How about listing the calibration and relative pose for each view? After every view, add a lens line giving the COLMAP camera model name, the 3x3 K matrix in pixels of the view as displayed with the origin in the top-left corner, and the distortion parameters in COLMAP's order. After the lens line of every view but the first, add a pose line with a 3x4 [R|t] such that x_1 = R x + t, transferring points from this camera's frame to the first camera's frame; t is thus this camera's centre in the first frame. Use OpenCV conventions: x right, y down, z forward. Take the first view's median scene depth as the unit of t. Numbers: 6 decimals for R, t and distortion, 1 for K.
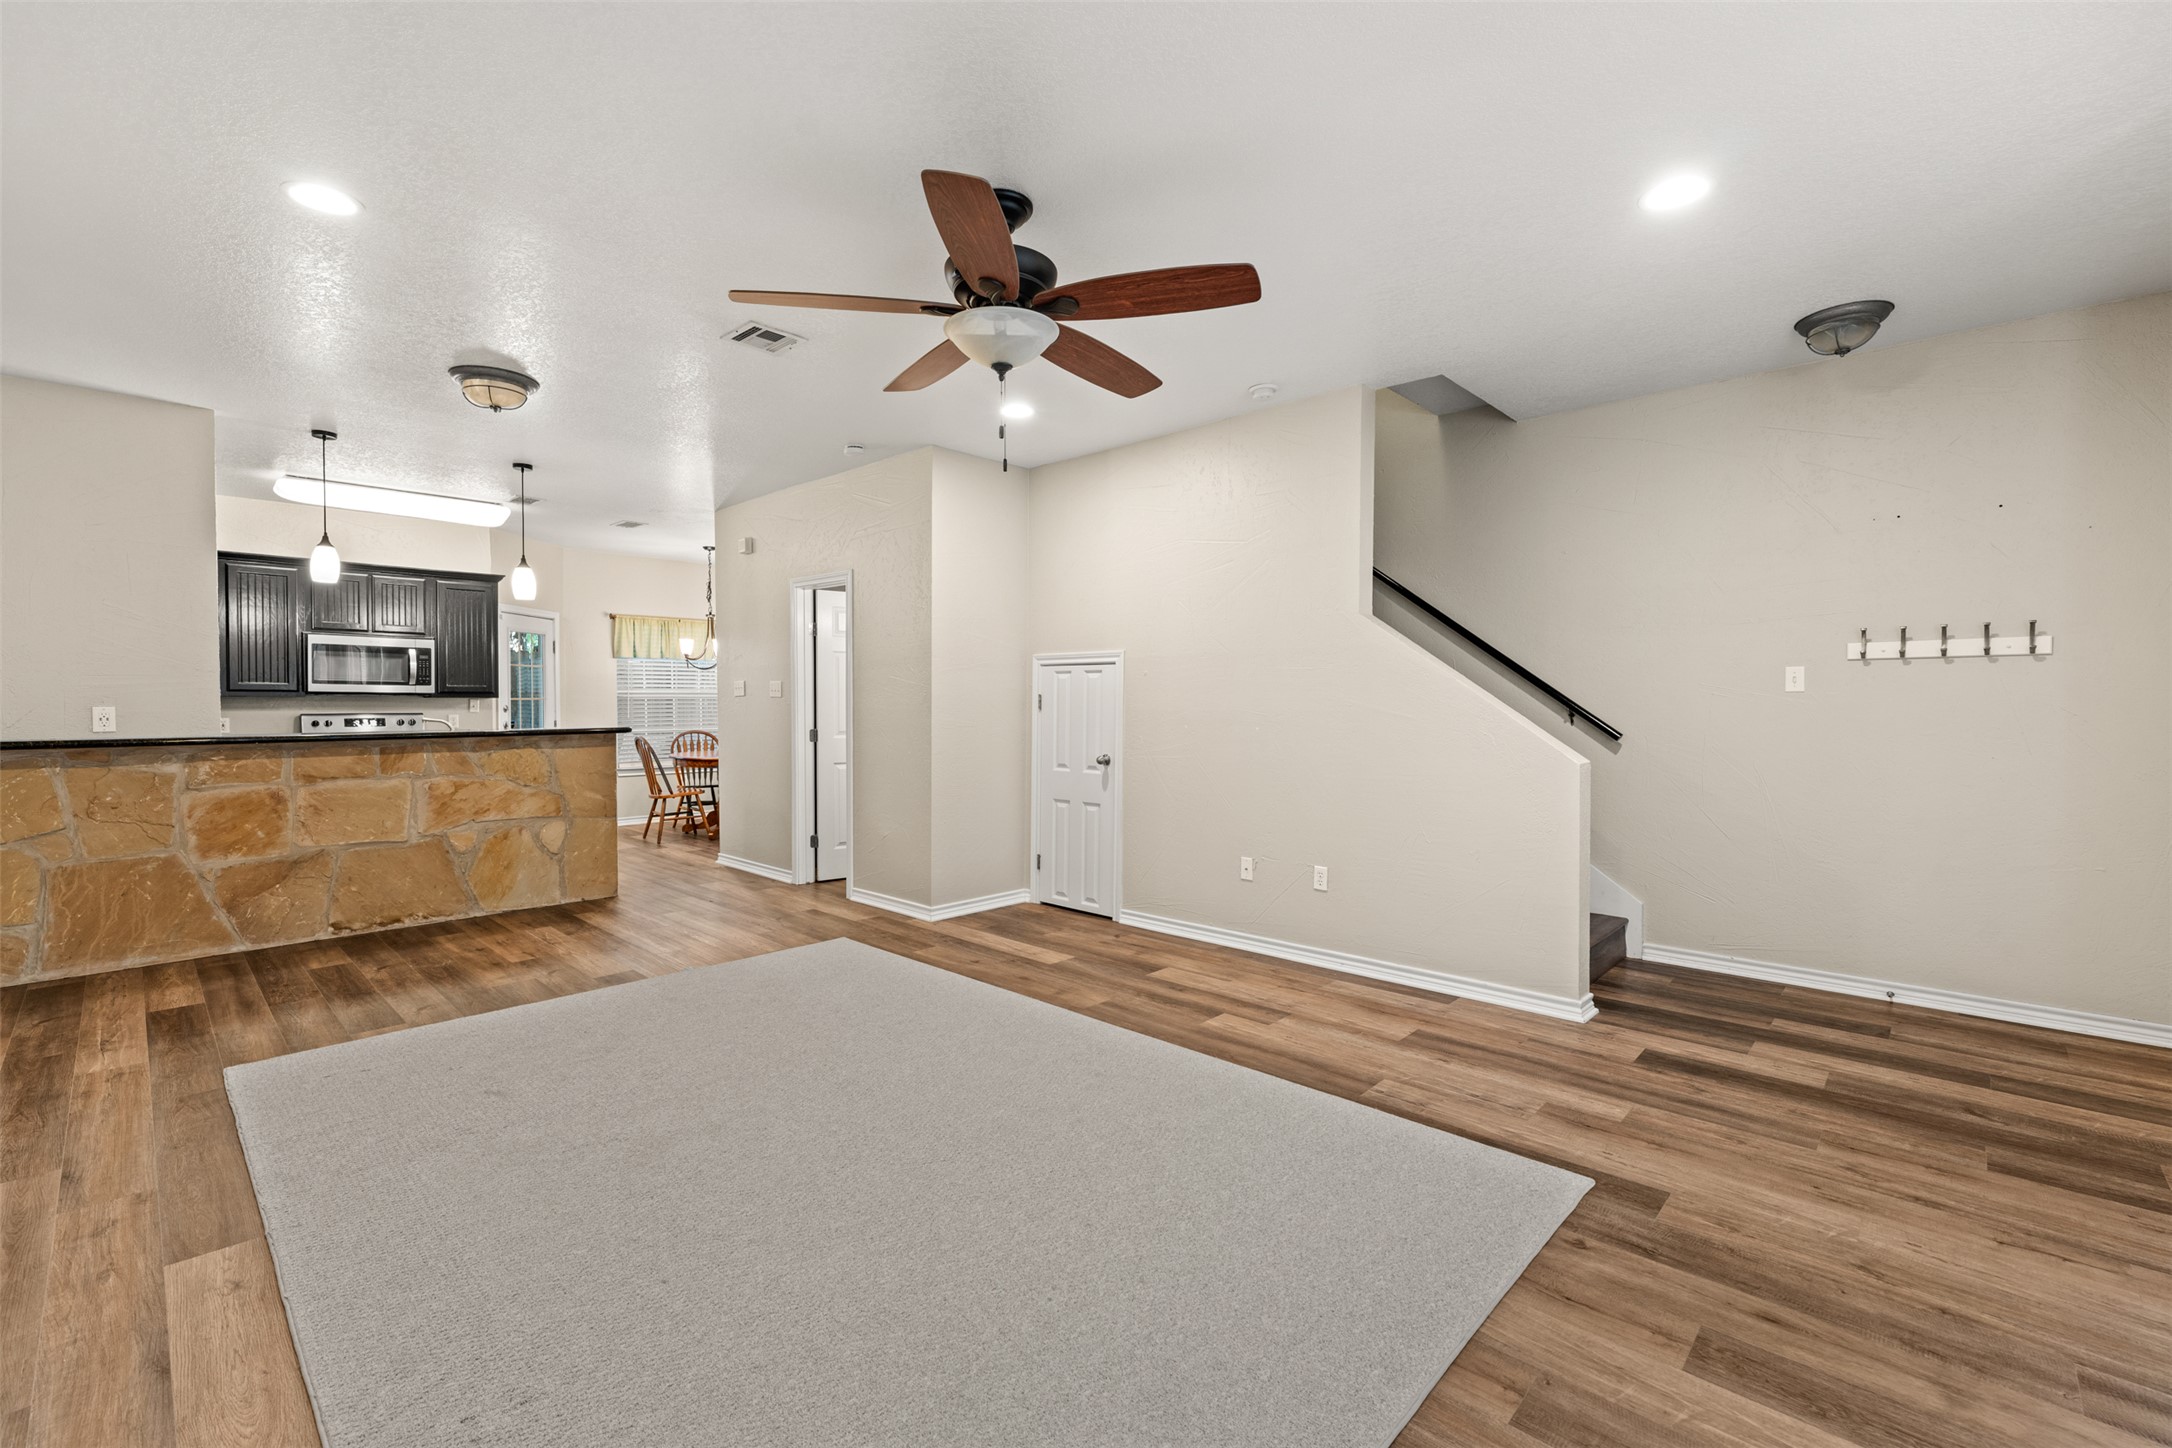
lens RADIAL K [[917.1, 0, 1089.0], [0, 917.1, 722.1], [0, 0, 1]] dist [0.014078, -0.004031]
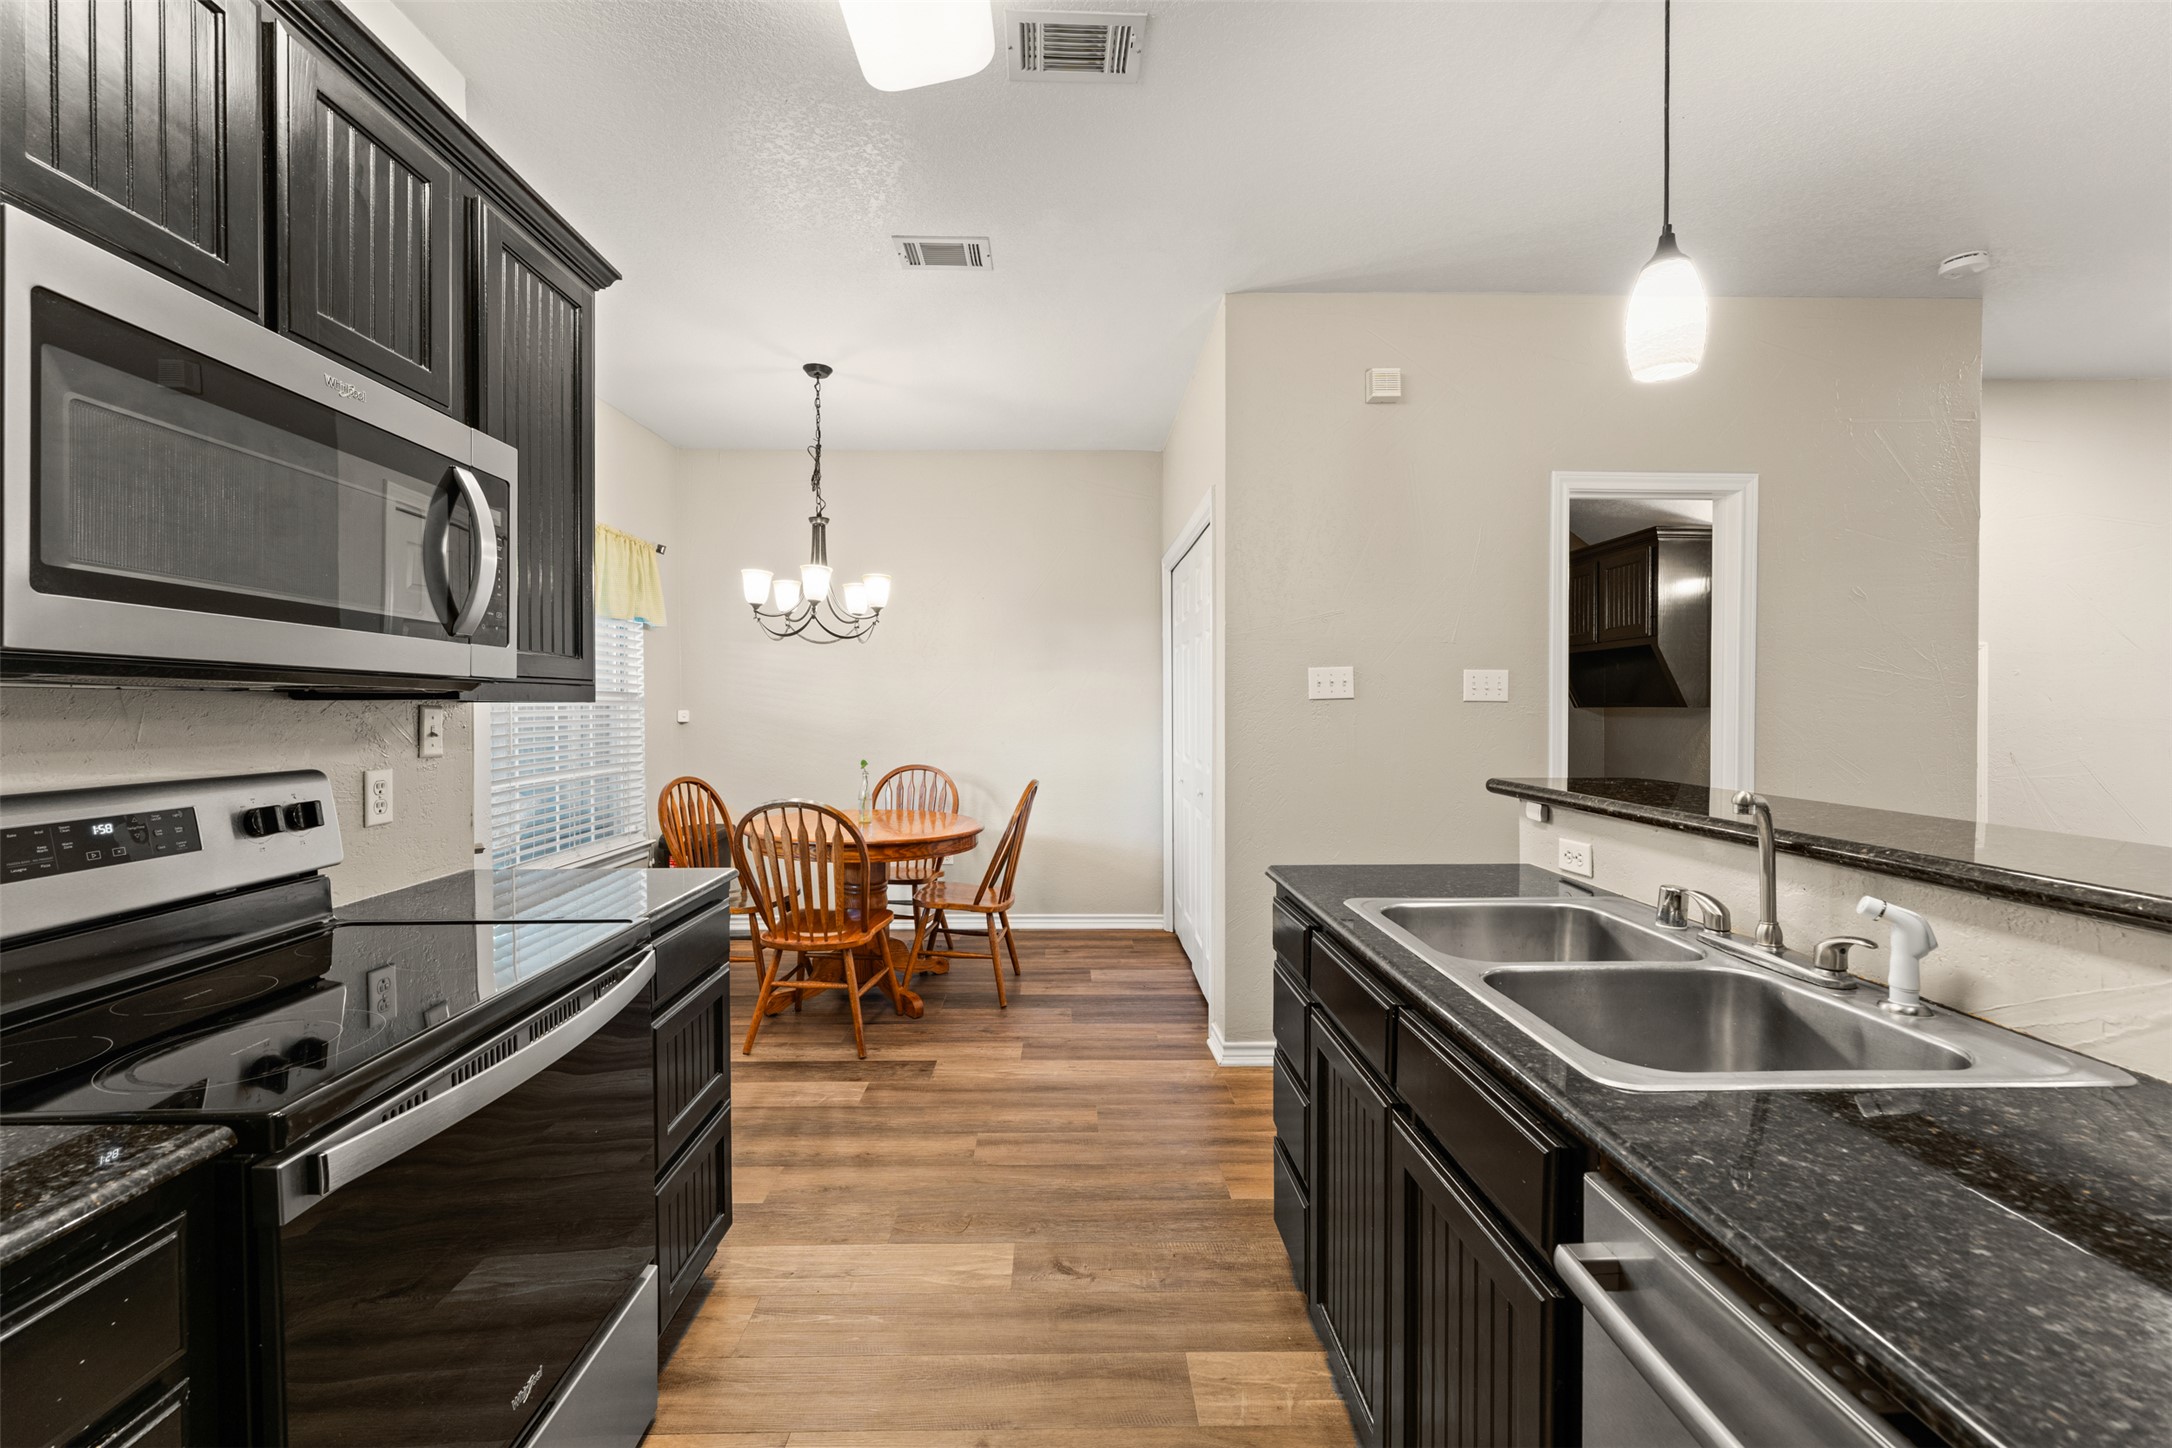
lens RADIAL K [[868.5, 0, 1069.7], [0, 868.5, 713.3], [0, 0, 1]] dist [0.000524, -0.000284]
pose [[0.719338, -0.007586, 0.694619, -1.218080], [0.017734, 0.999815, -0.007446, -0.030974], [-0.694434, 0.017674, 0.719339, 1.199541]]
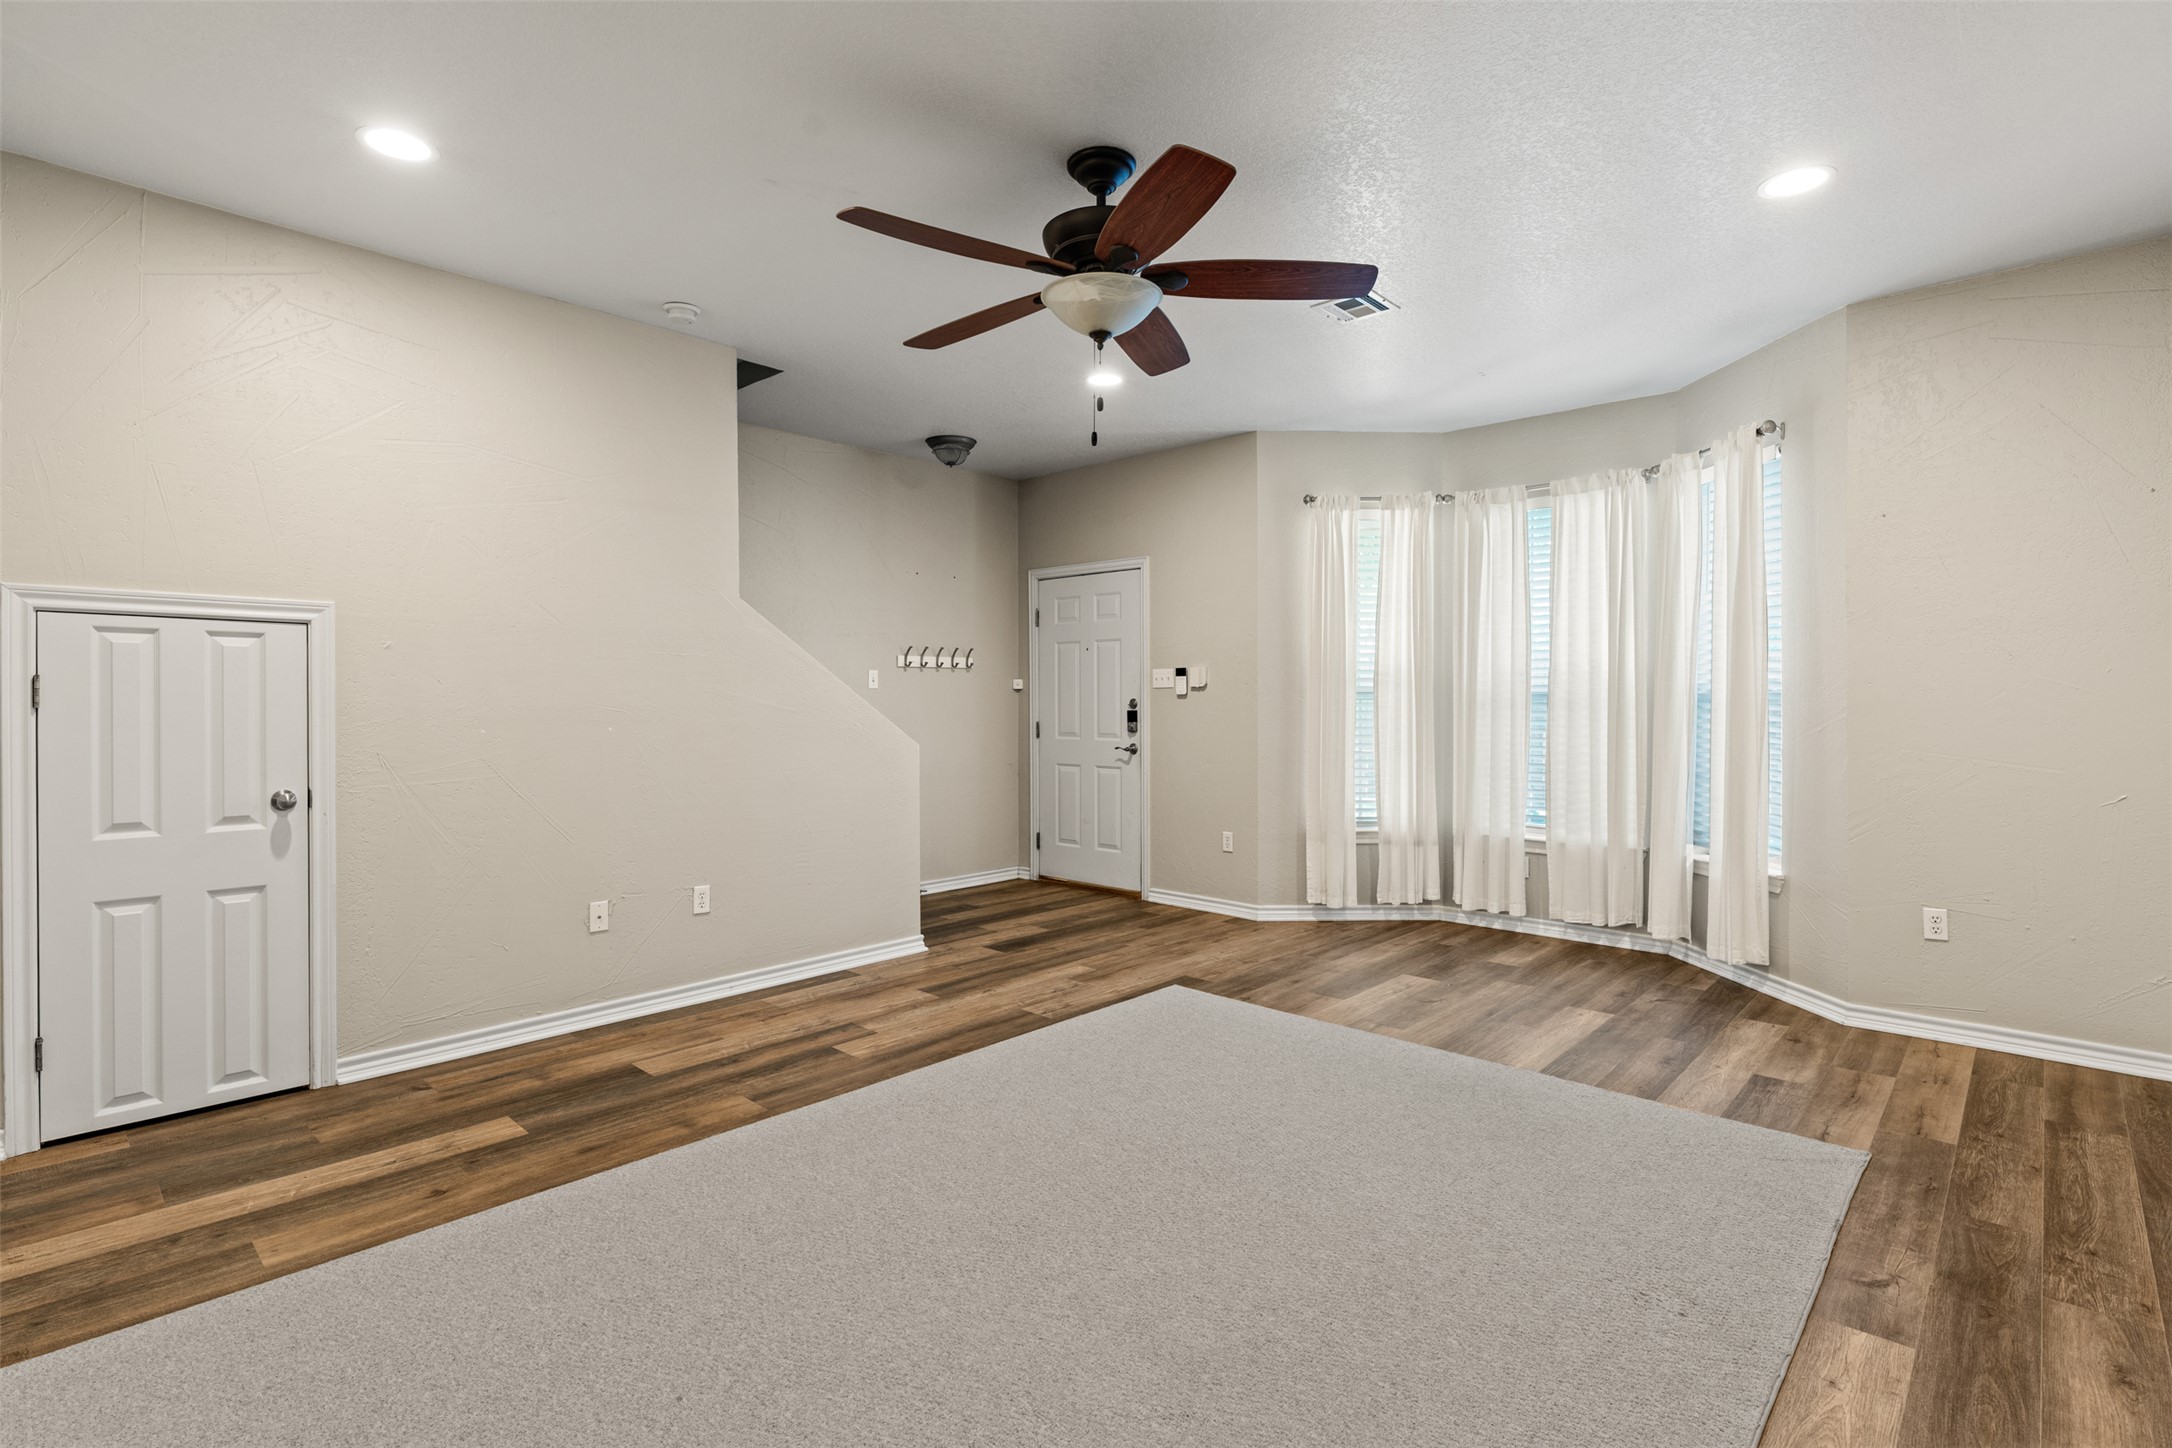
lens RADIAL K [[1054.3, 0, 1066.3], [0, 1054.3, 696.0], [0, 0, 1]] dist [0.002737, -0.001453]
pose [[0.008019, 0.000058, 0.999968, -0.739036], [0.020708, 0.999786, -0.000224, -0.014089], [-0.999753, 0.020710, 0.008016, 0.647372]]
